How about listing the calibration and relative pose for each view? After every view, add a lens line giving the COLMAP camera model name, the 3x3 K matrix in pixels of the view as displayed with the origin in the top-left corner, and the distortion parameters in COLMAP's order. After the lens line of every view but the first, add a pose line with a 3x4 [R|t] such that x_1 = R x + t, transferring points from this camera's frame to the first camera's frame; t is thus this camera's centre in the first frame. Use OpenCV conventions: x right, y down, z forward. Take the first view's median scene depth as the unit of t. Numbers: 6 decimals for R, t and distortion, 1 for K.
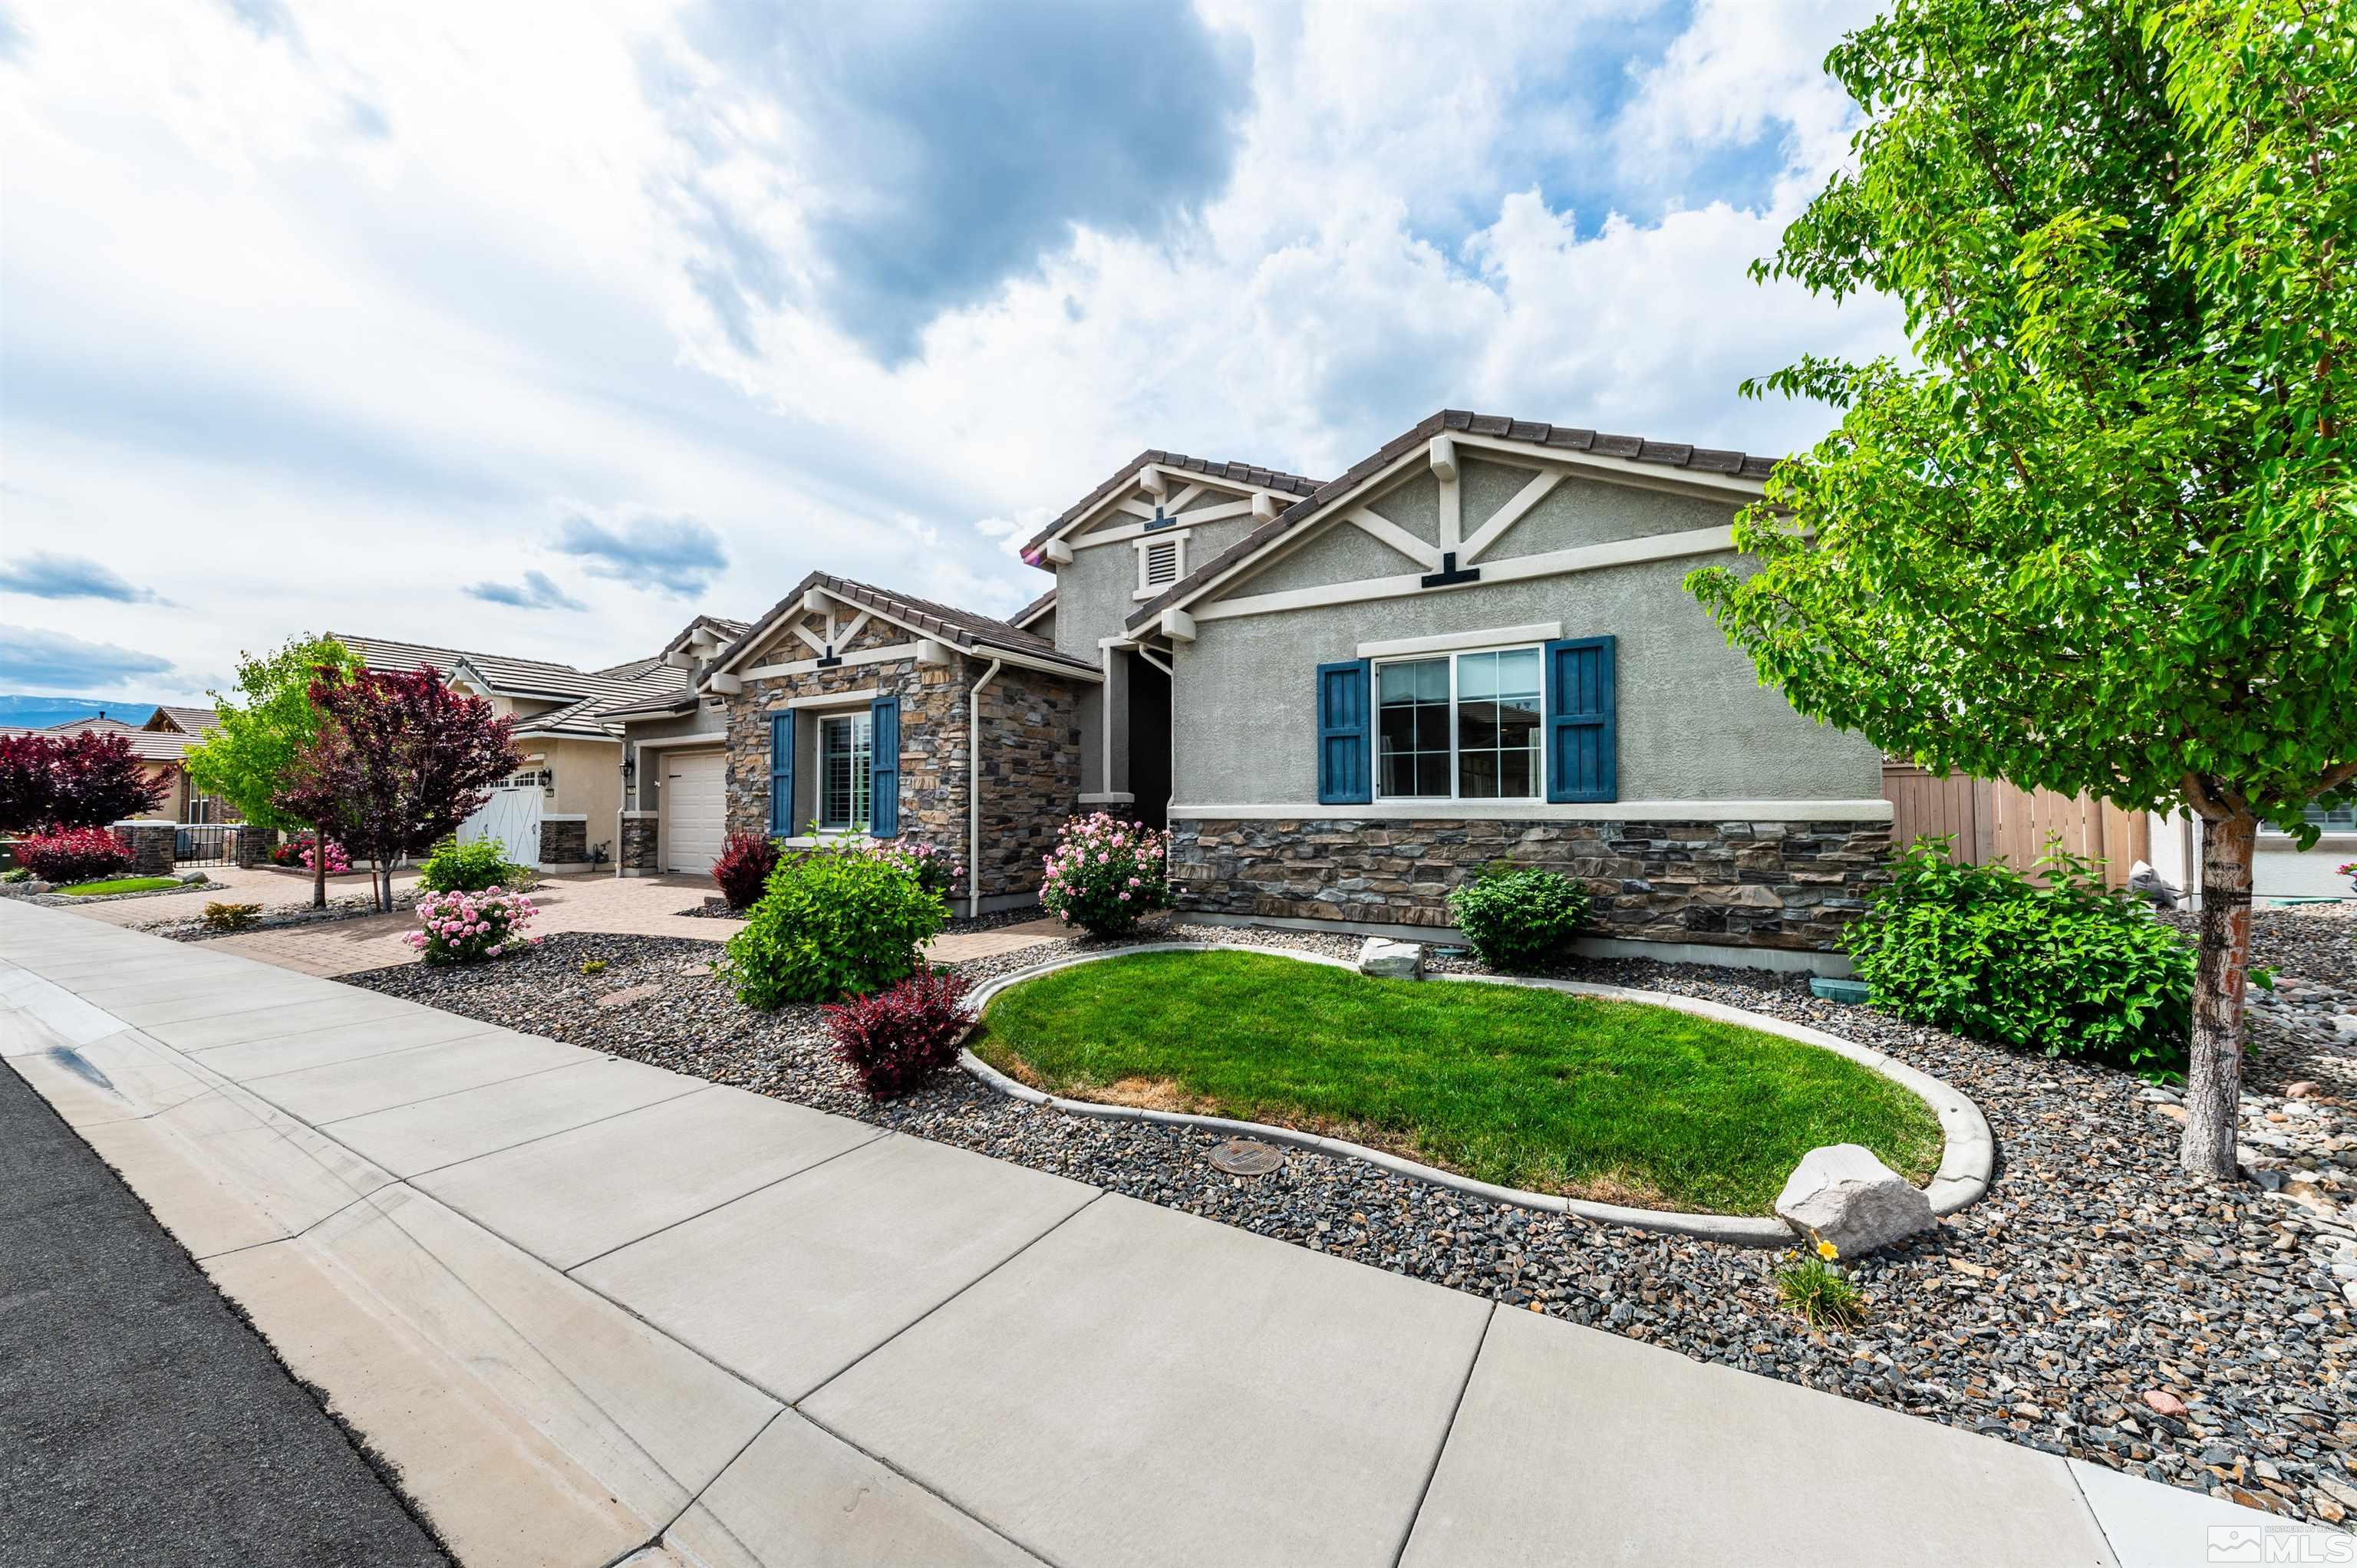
lens RADIAL K [[841.0, 0, 1178.5], [0, 841.0, 784.0], [0, 0, 1]] dist [-0.027647, -0.000084]
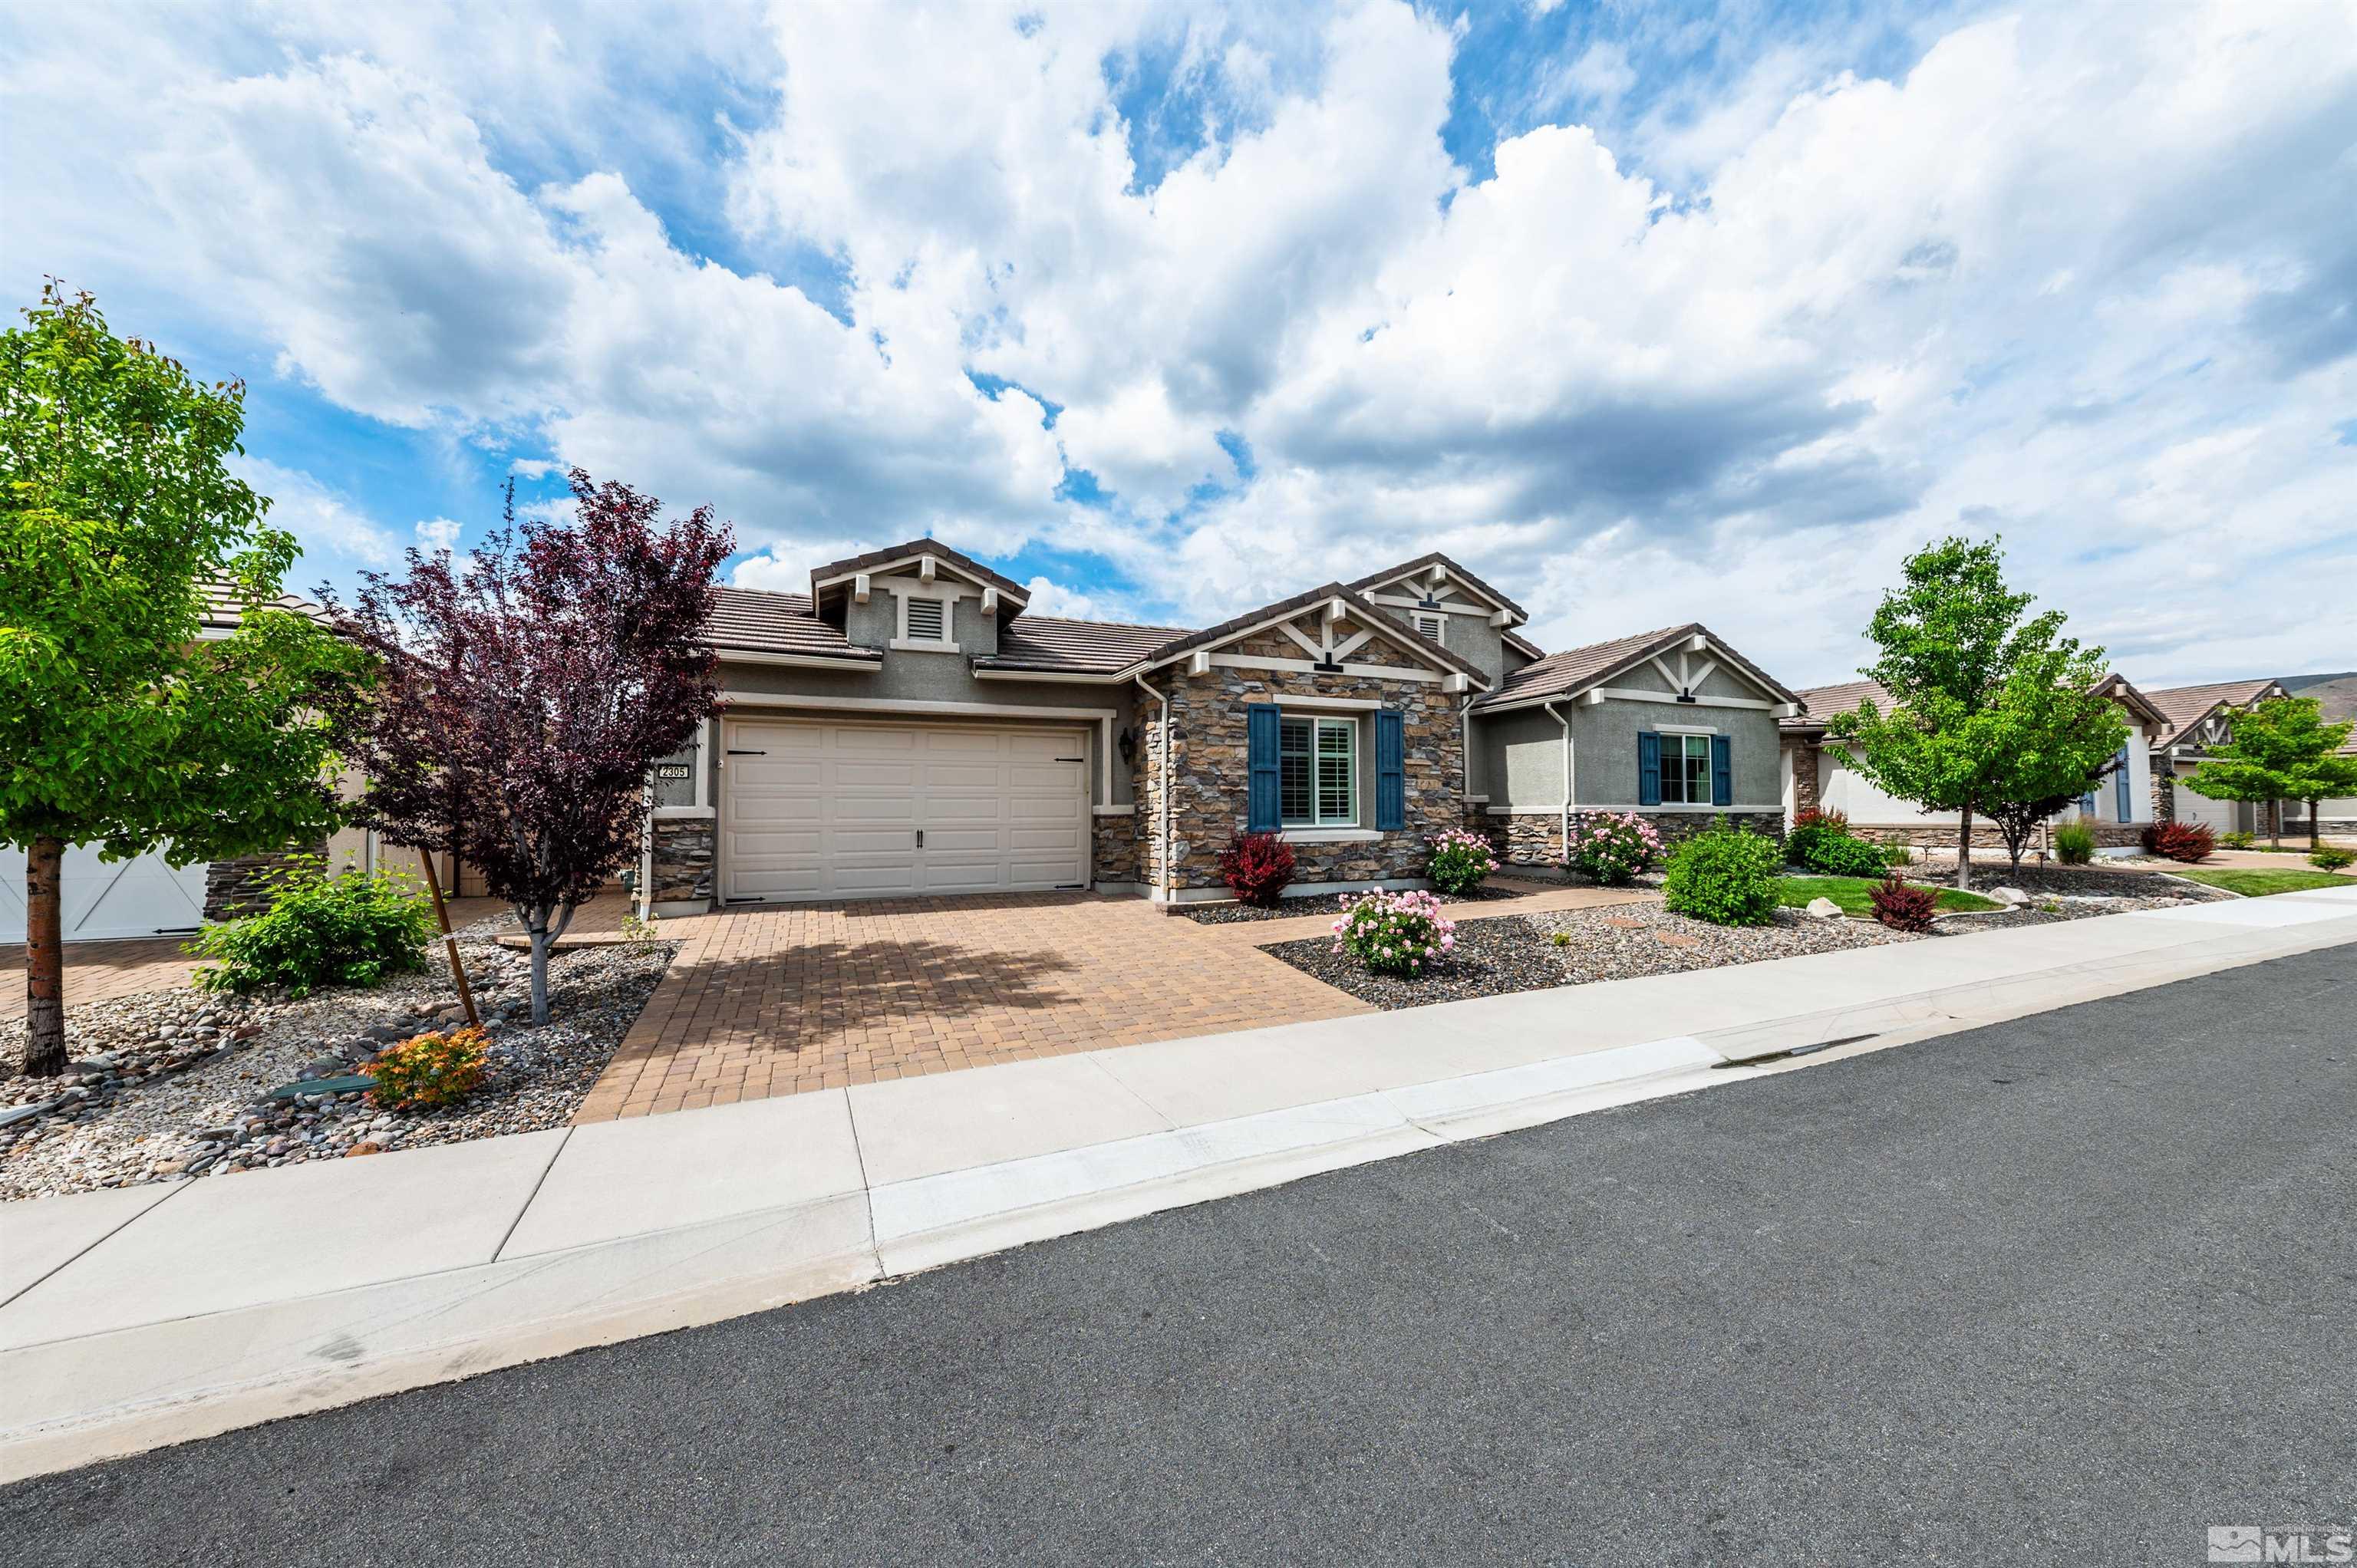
lens RADIAL K [[807.0, 0, 1170.5], [0, 807.0, 791.0], [0, 0, 1]] dist [0.001279, -0.000185]
pose [[0.582103, 0.025157, 0.812726, -1.464195], [-0.024624, 0.999608, -0.013305, 0.032151], [-0.812742, -0.012268, 0.582494, 0.603769]]
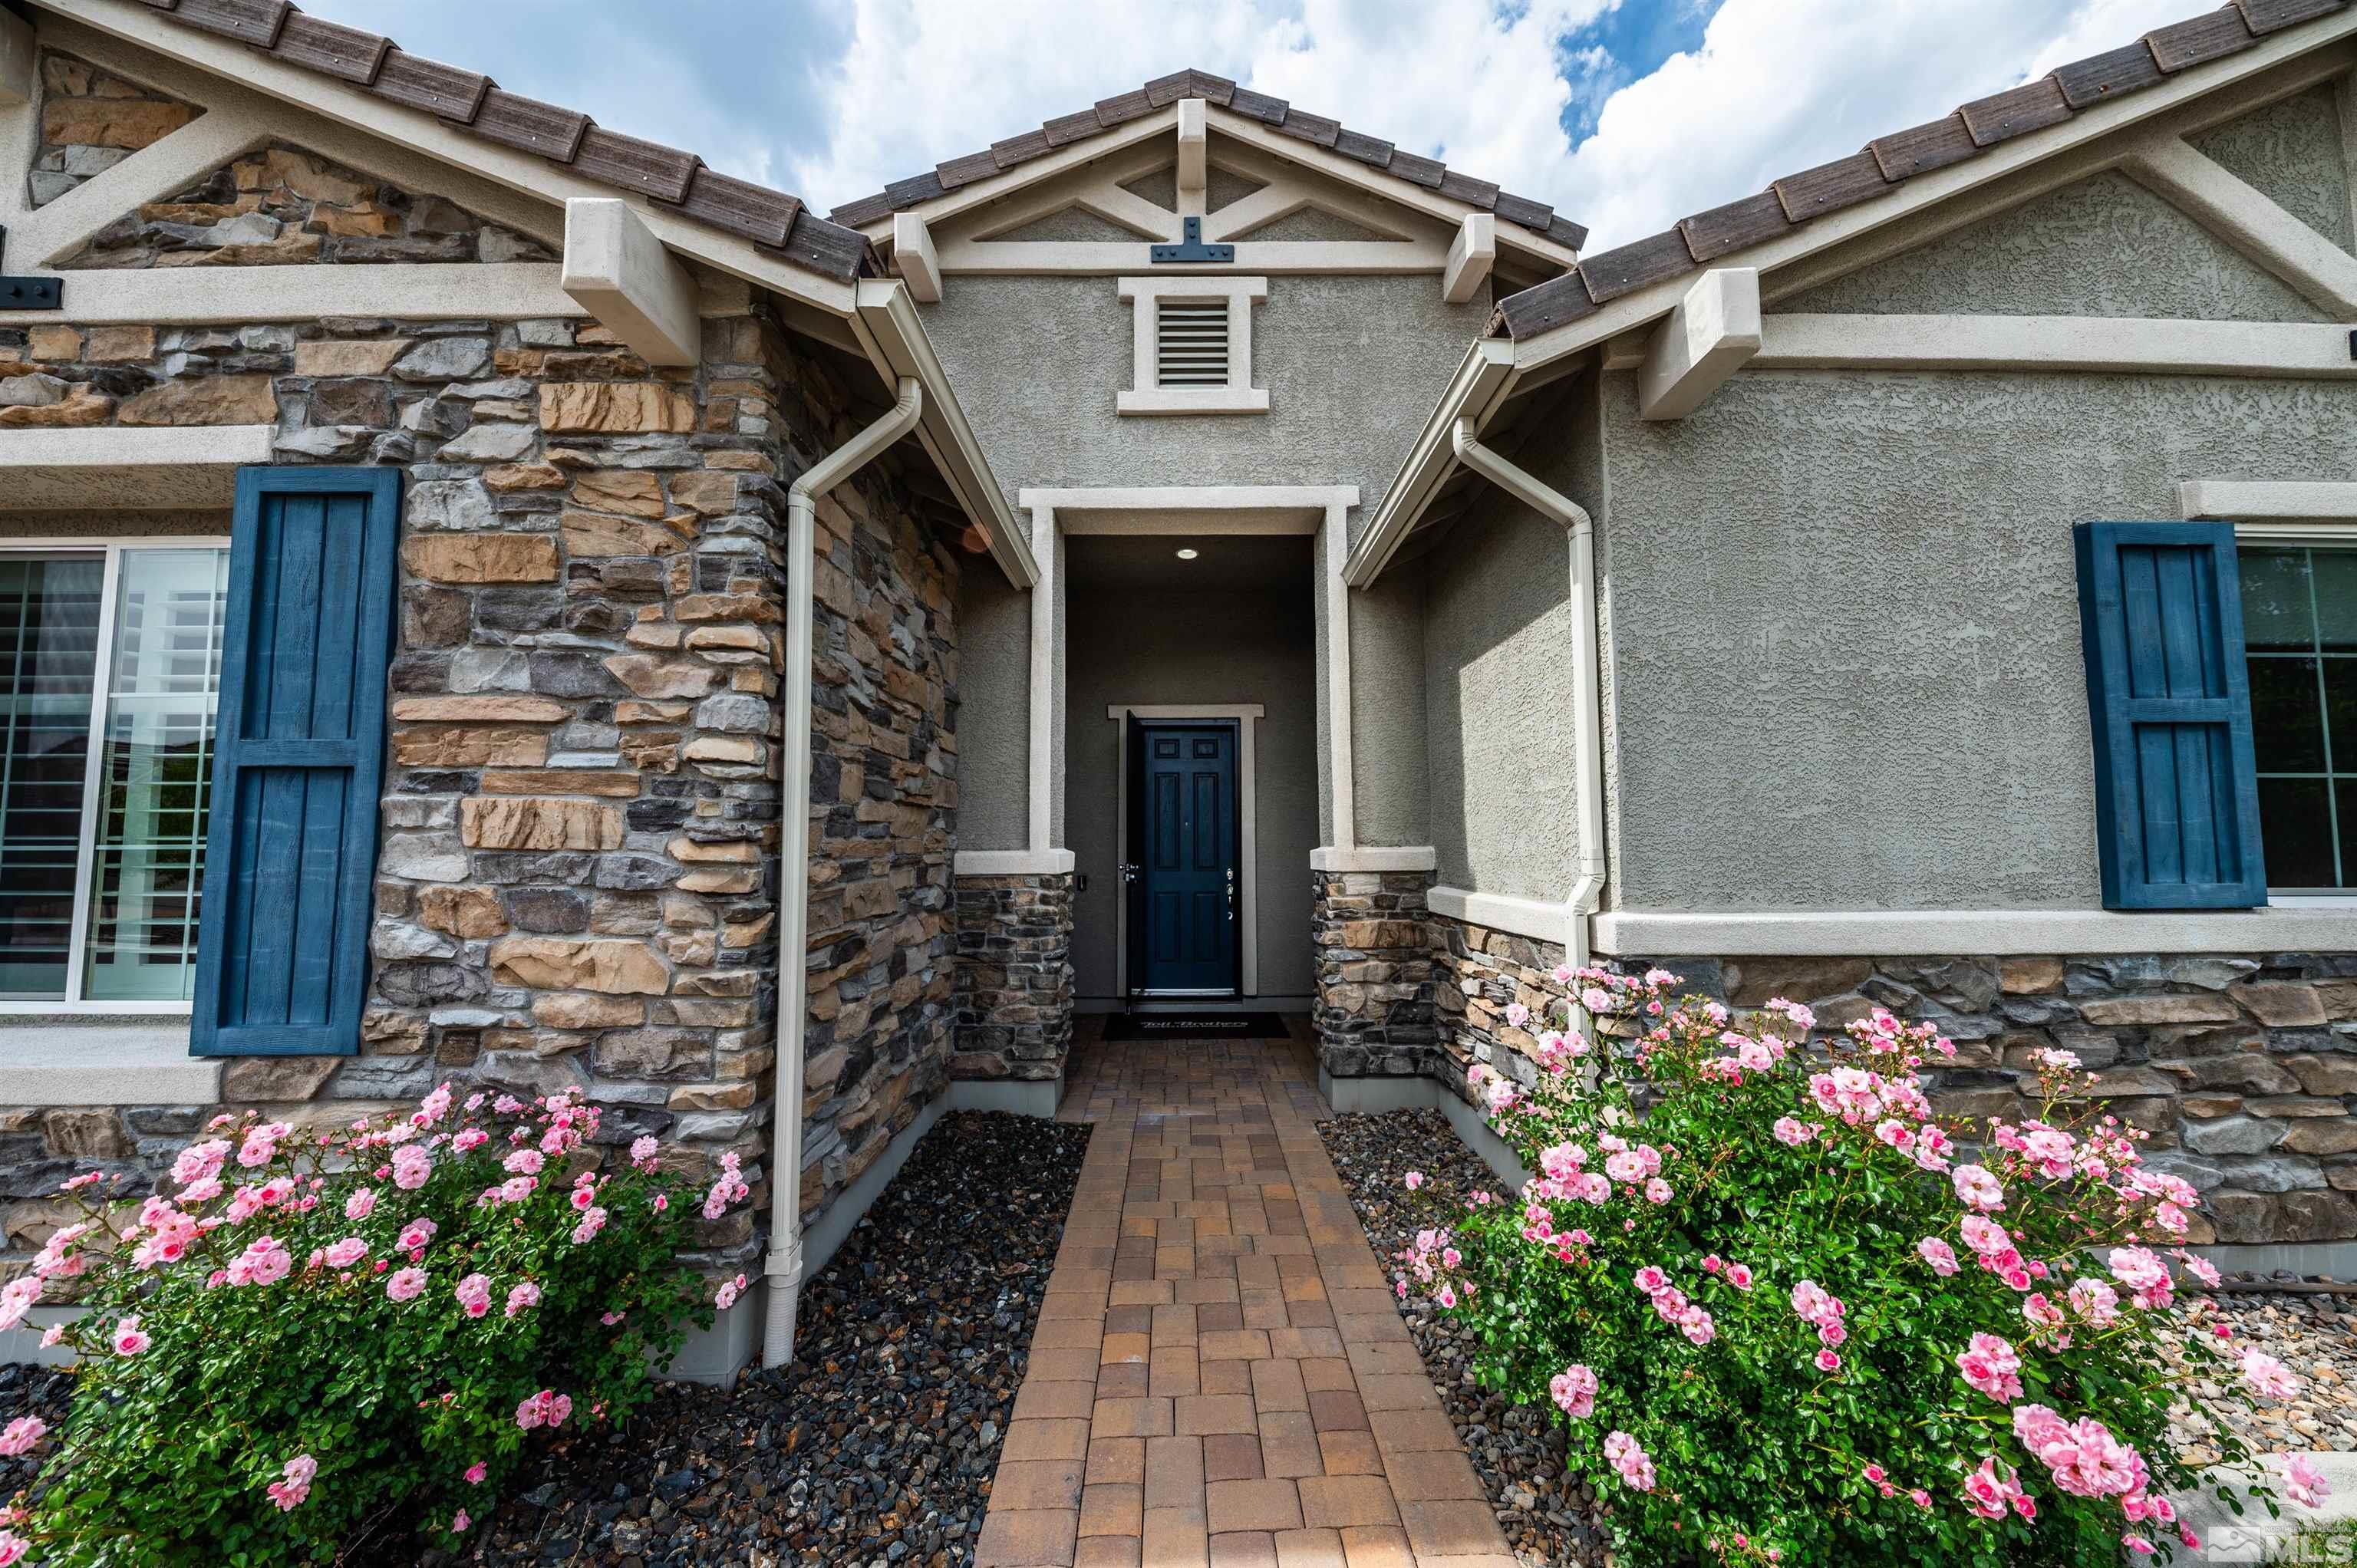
lens RADIAL K [[806.5, 0, 1179.7], [0, 806.5, 791.5], [0, 0, 1]] dist [0.010624, -0.006458]
pose [[0.854546, 0.036648, 0.518081, -0.260226], [-0.017272, 0.998961, -0.042174, -0.003617], [-0.519088, 0.027092, 0.854291, 0.687361]]
